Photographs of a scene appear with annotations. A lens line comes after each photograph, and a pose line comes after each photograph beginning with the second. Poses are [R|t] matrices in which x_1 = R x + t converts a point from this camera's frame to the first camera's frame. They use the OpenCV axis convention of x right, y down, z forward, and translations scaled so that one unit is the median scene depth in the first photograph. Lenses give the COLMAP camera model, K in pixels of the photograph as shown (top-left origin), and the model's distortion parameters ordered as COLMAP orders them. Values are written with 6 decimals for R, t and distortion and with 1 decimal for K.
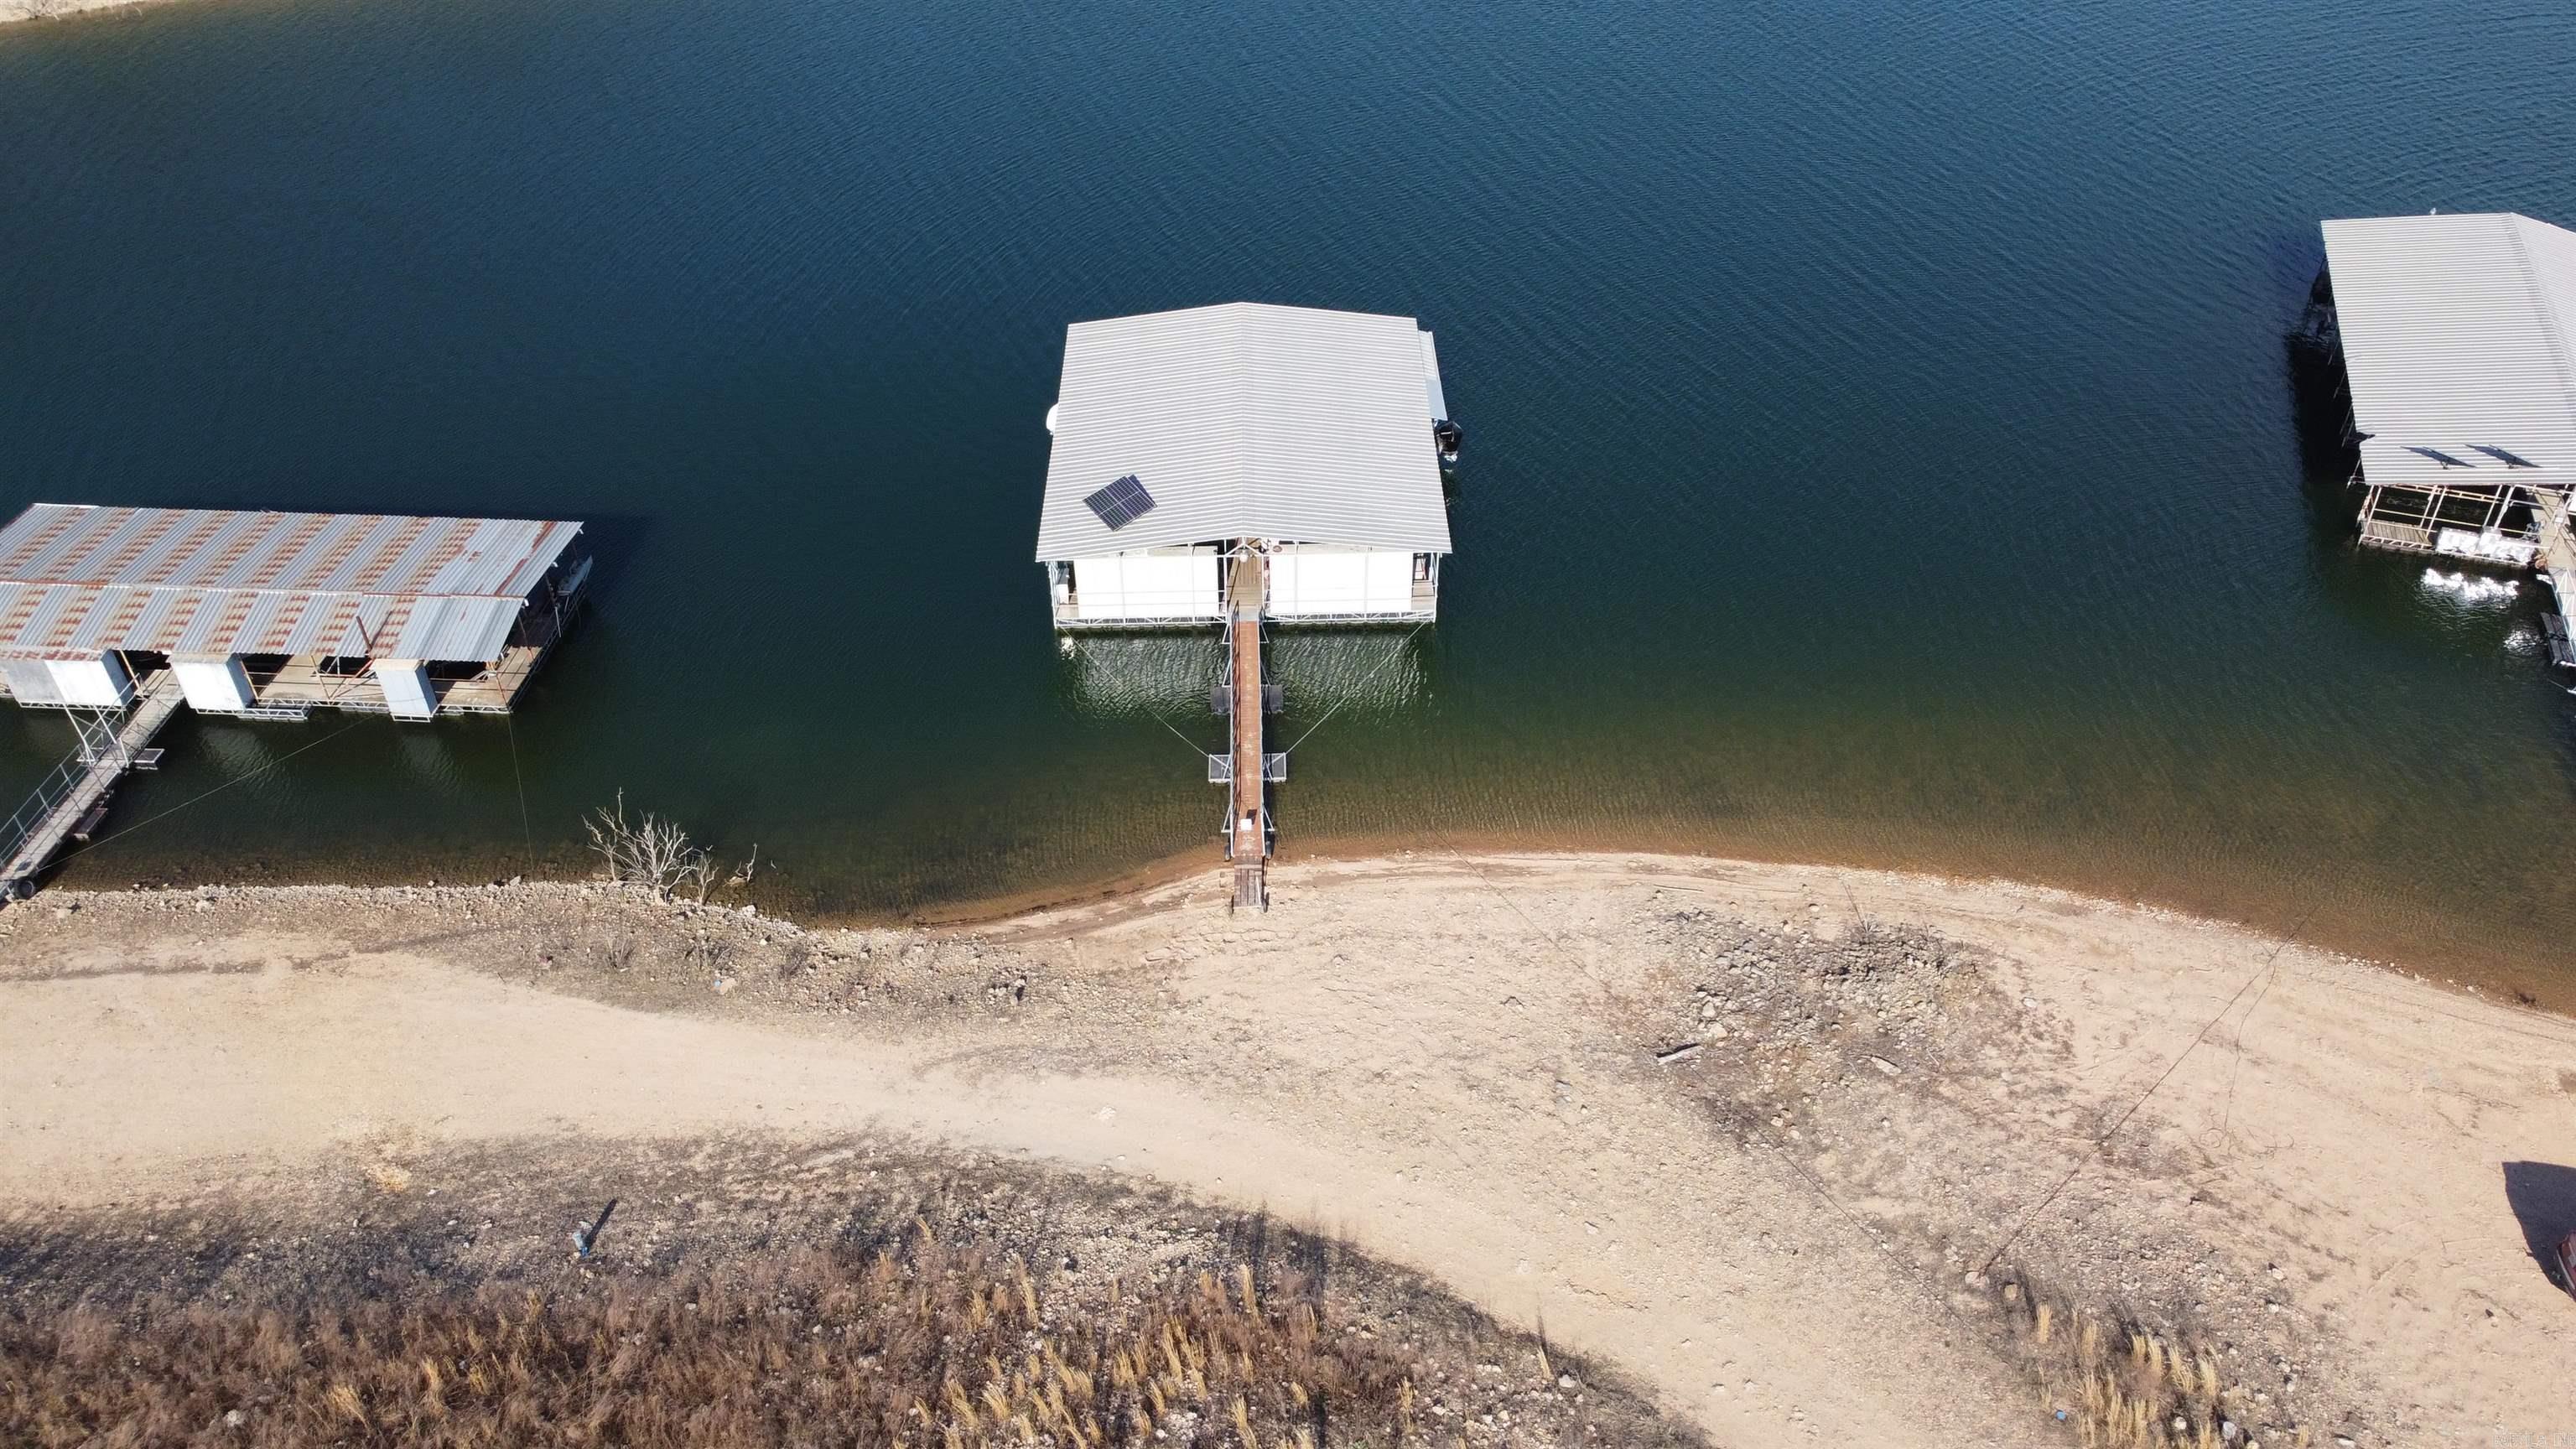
lens RADIAL K [[1905.7, 0, 1288.0], [0, 1905.7, 724.5], [0, 0, 1]] dist [0.000624, 0.000900]
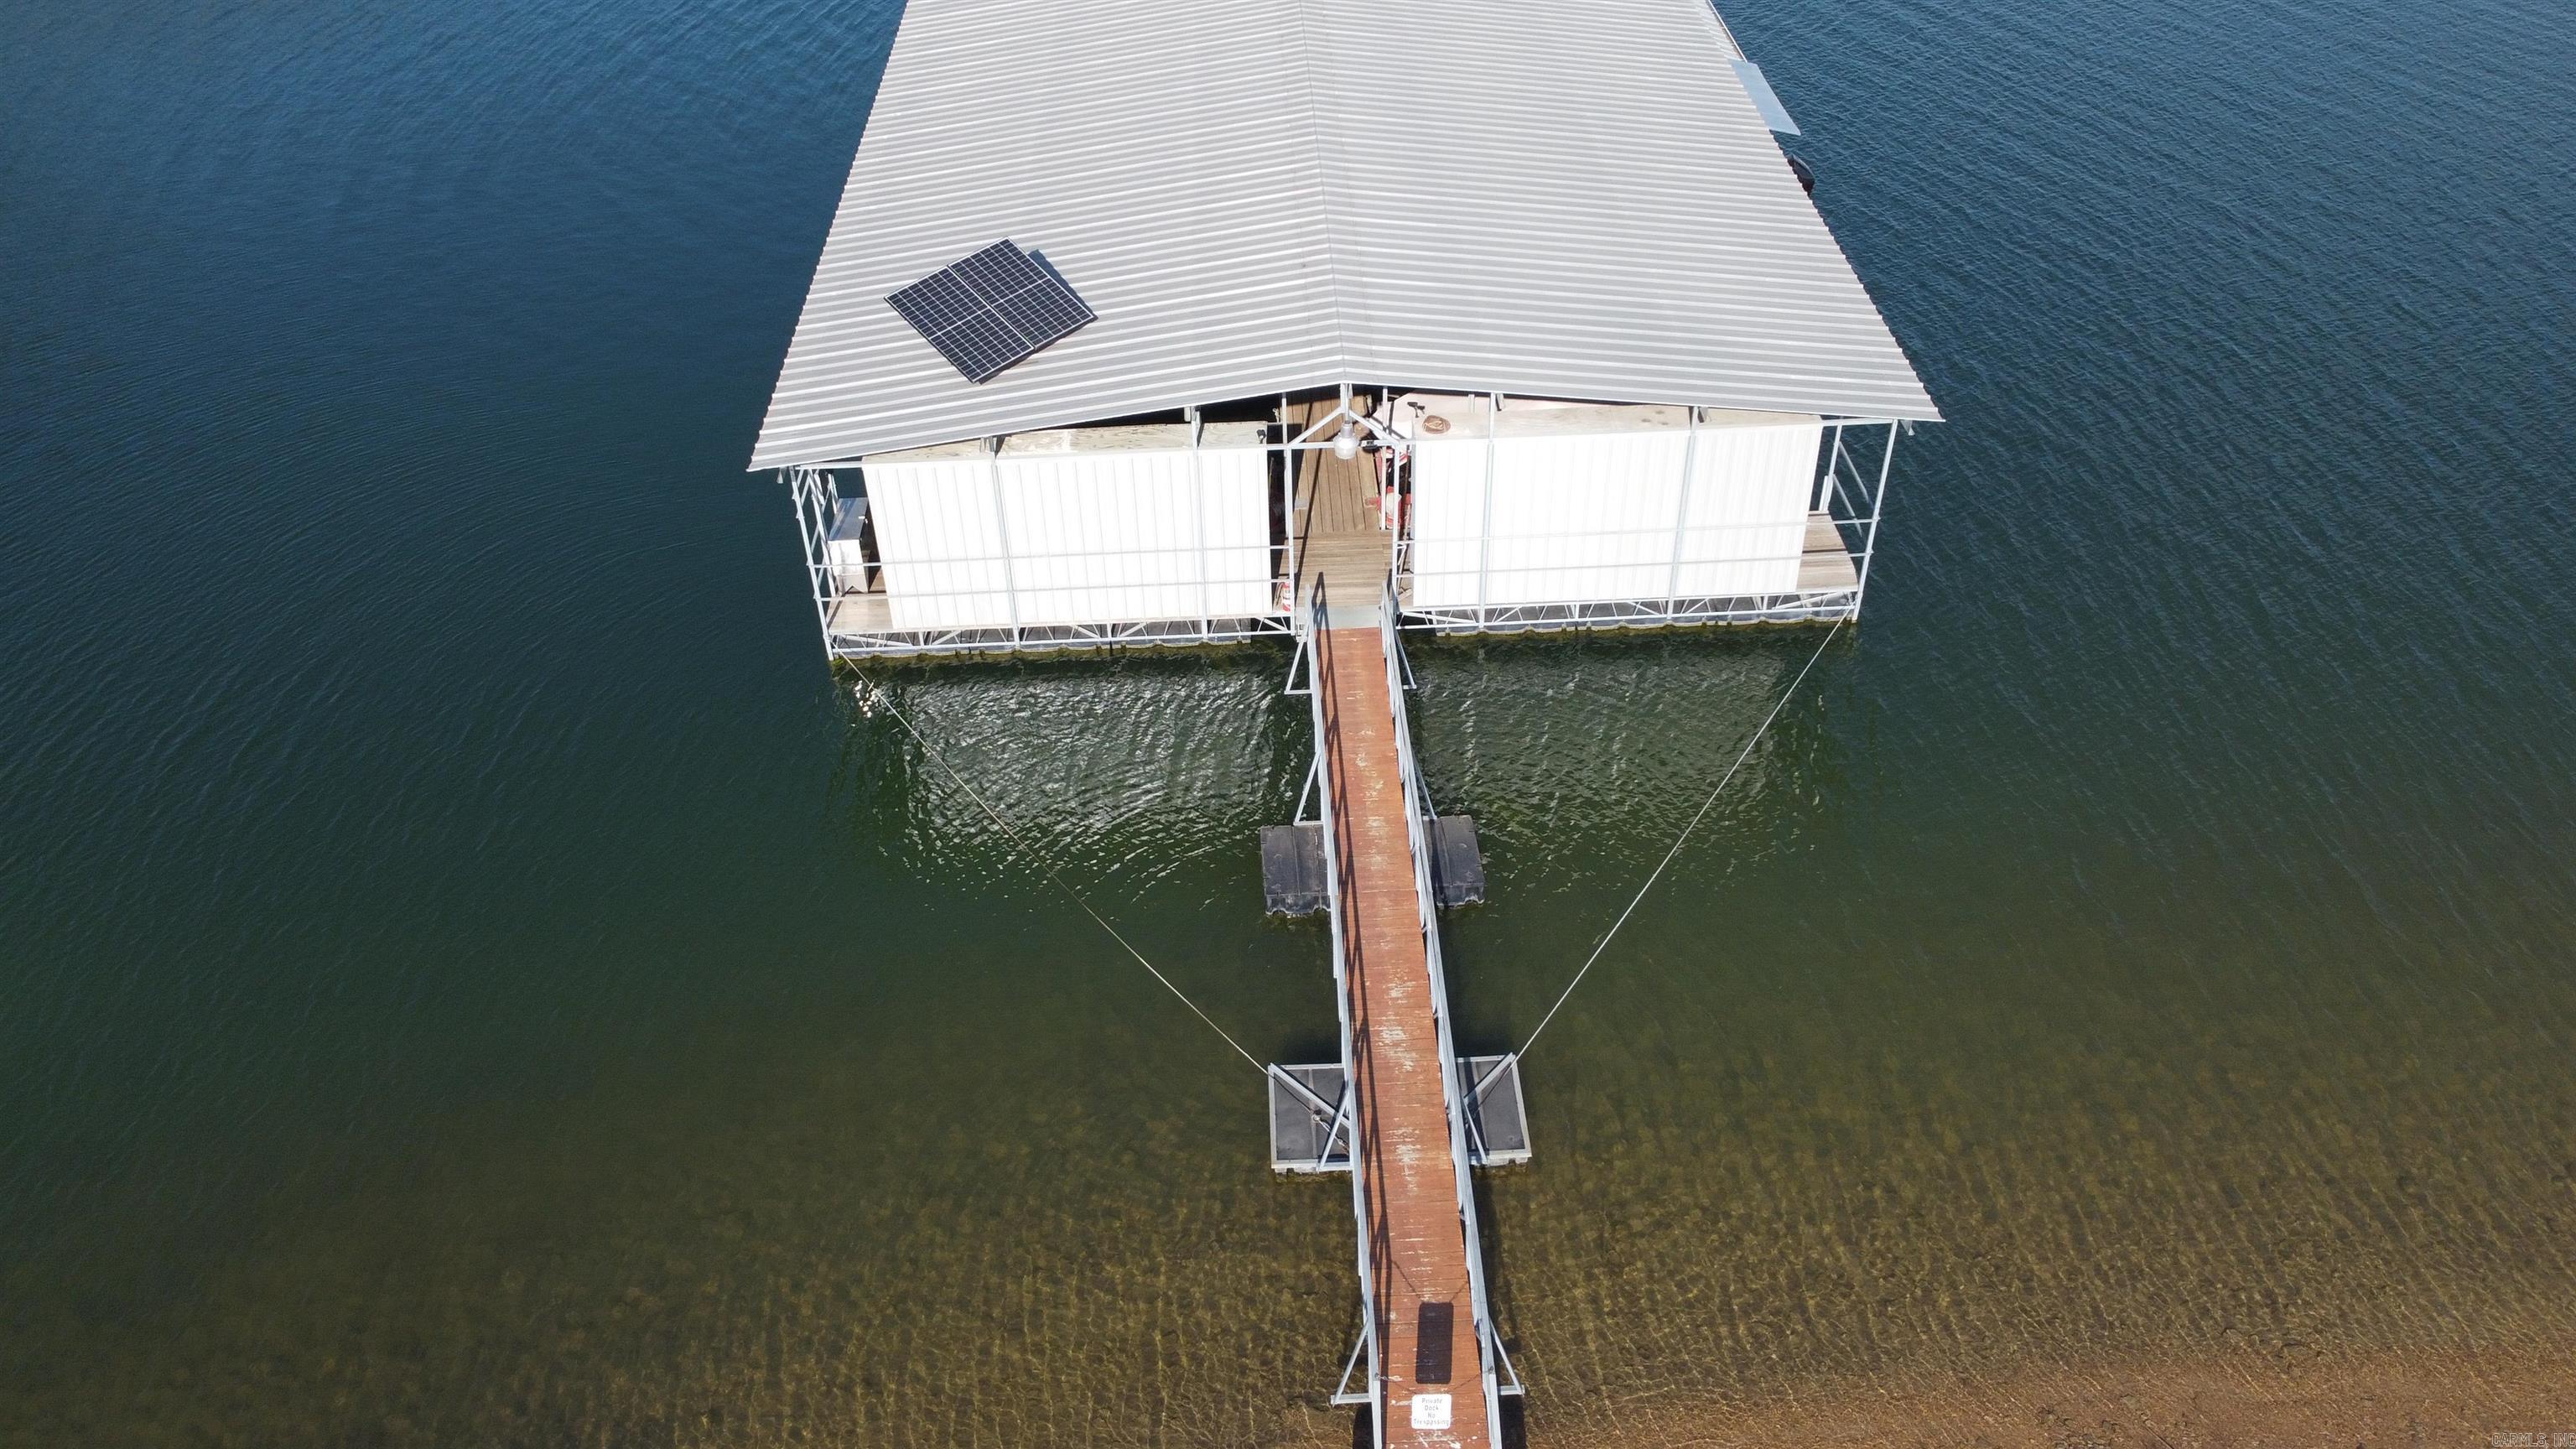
lens RADIAL K [[1905.7, 0, 1288.0], [0, 1905.7, 724.5], [0, 0, 1]] dist [0.000624, 0.000900]
pose [[0.999753, -0.021323, 0.006232, -0.036561], [0.021389, 0.999713, -0.010763, -0.032449], [-0.006001, 0.010893, 0.999923, 0.642329]]
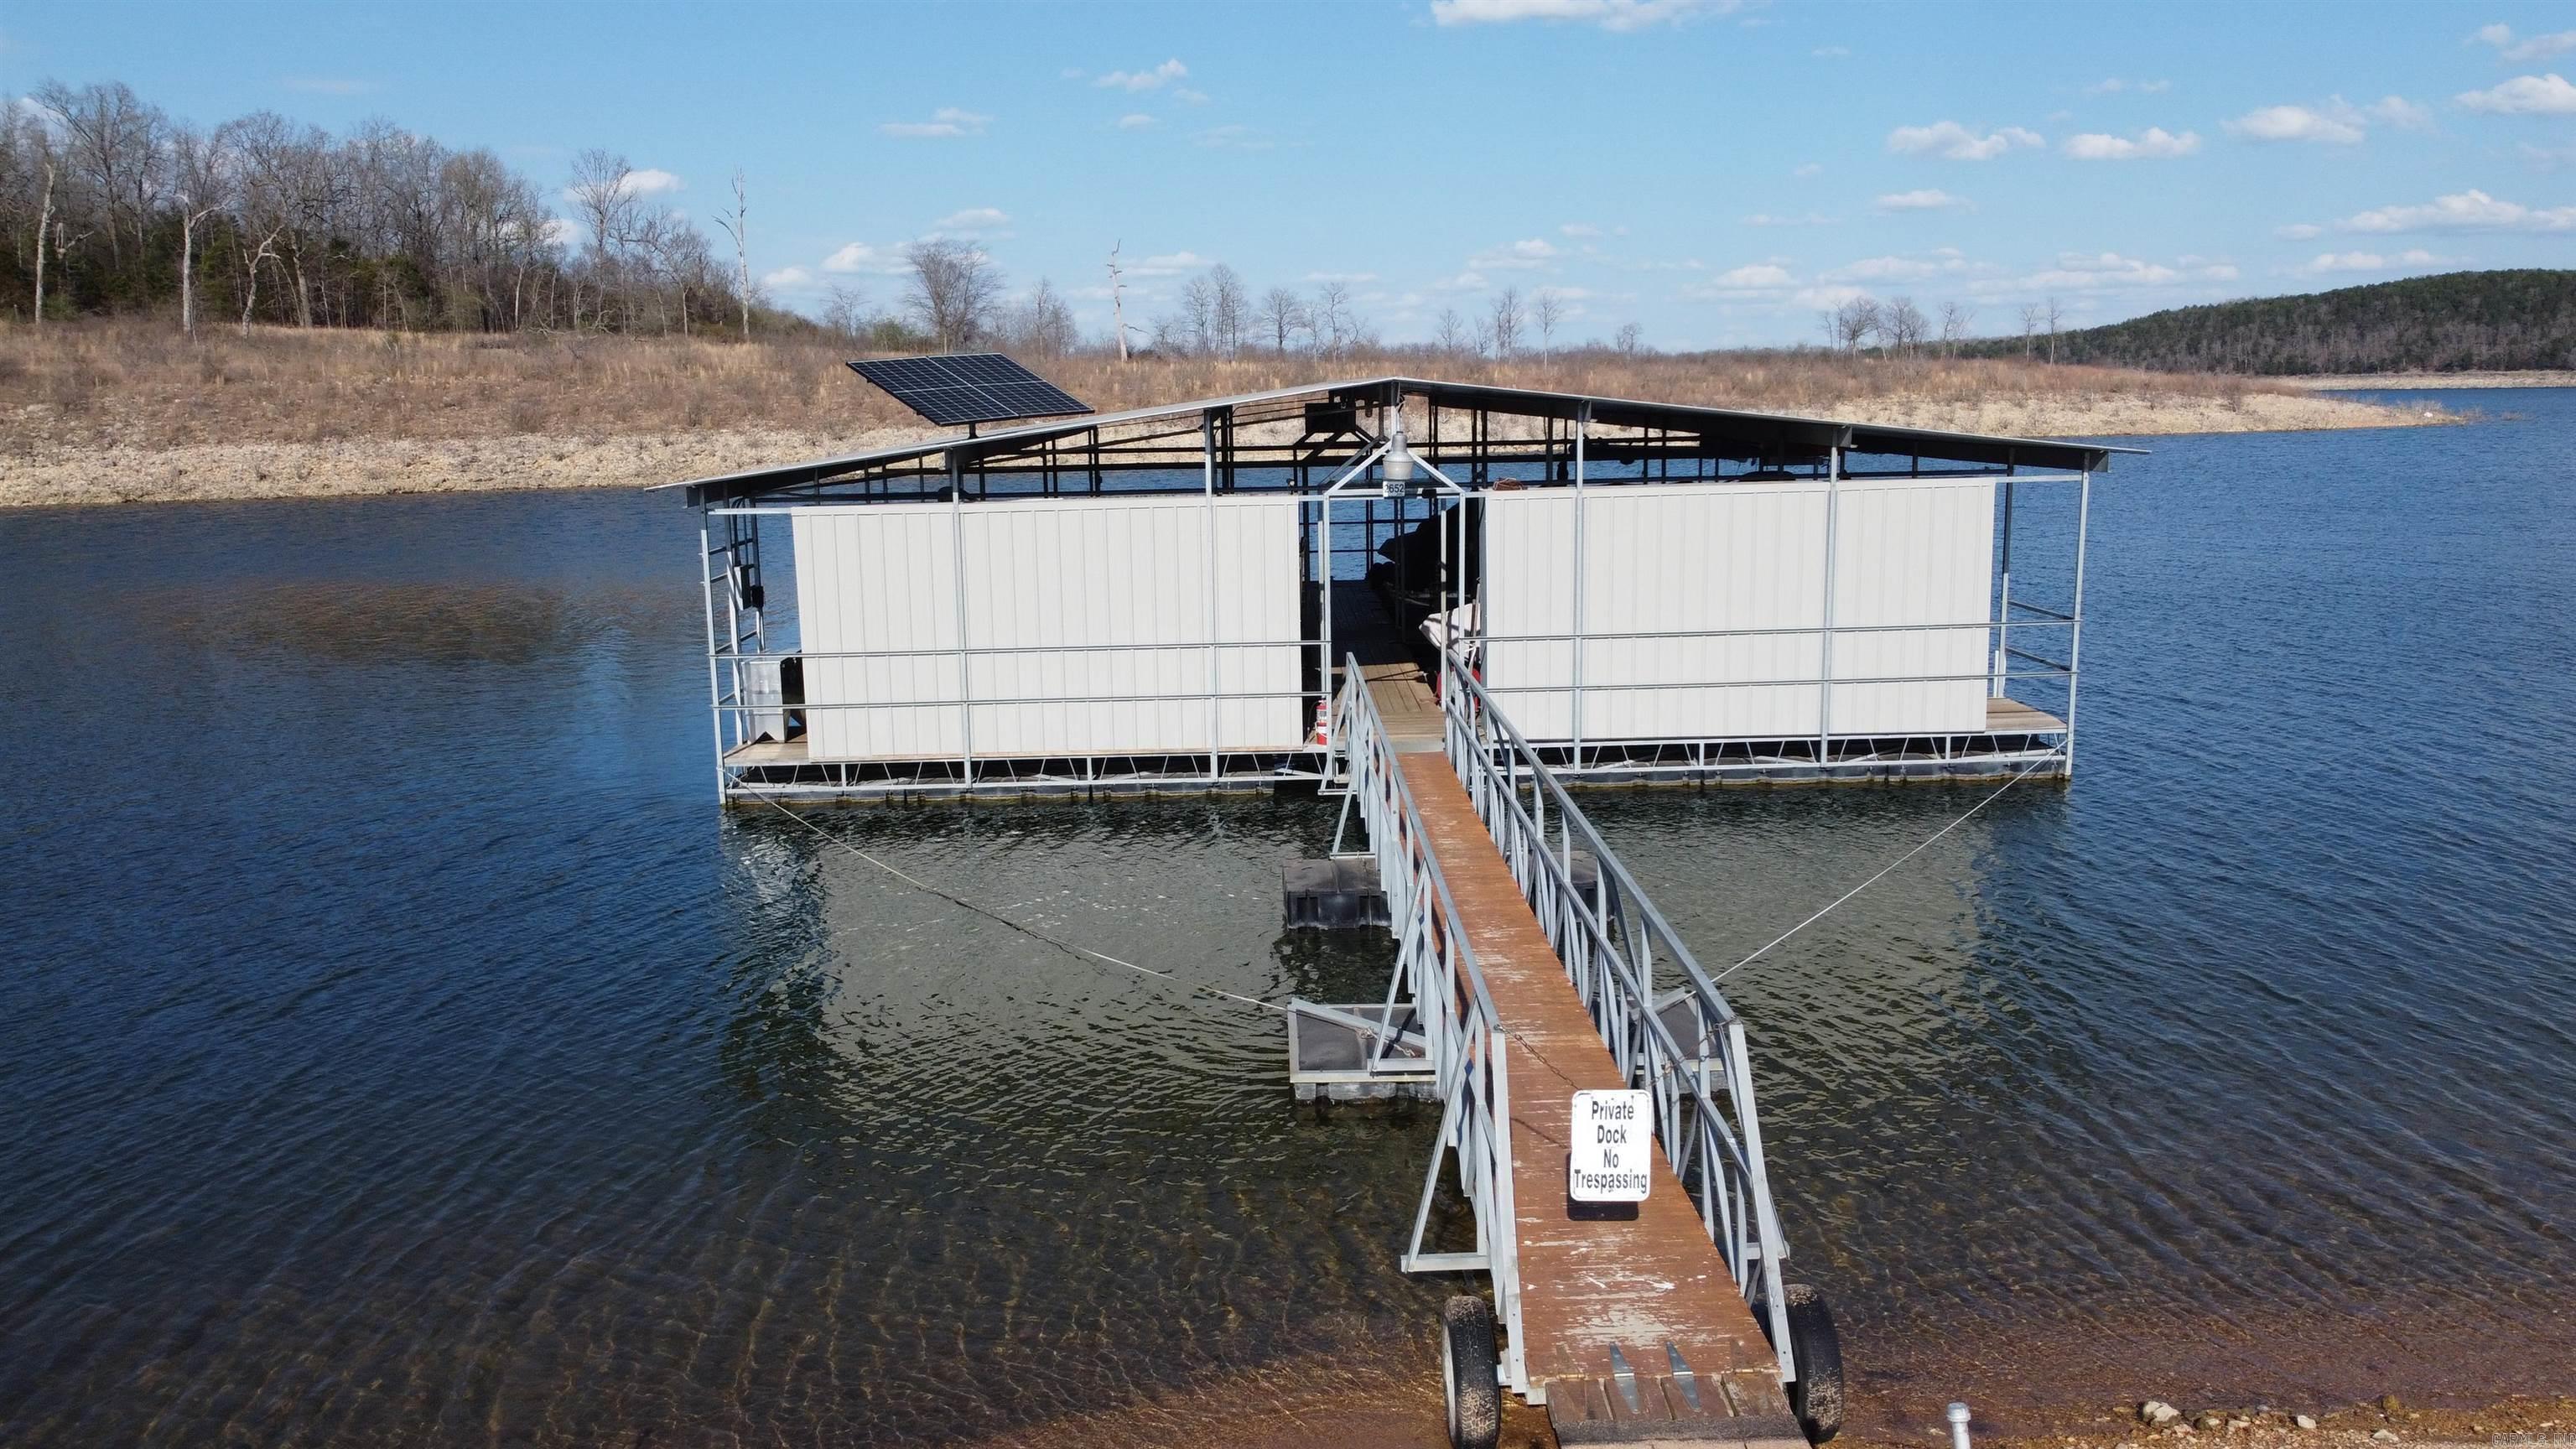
lens RADIAL K [[1905.7, 0, 1288.0], [0, 1905.7, 724.5], [0, 0, 1]] dist [0.000624, 0.000900]
pose [[0.999891, -0.013417, -0.006210, -0.037315], [0.008553, 0.867563, -0.497254, 0.077777], [0.012059, 0.497147, 0.867583, 0.761281]]
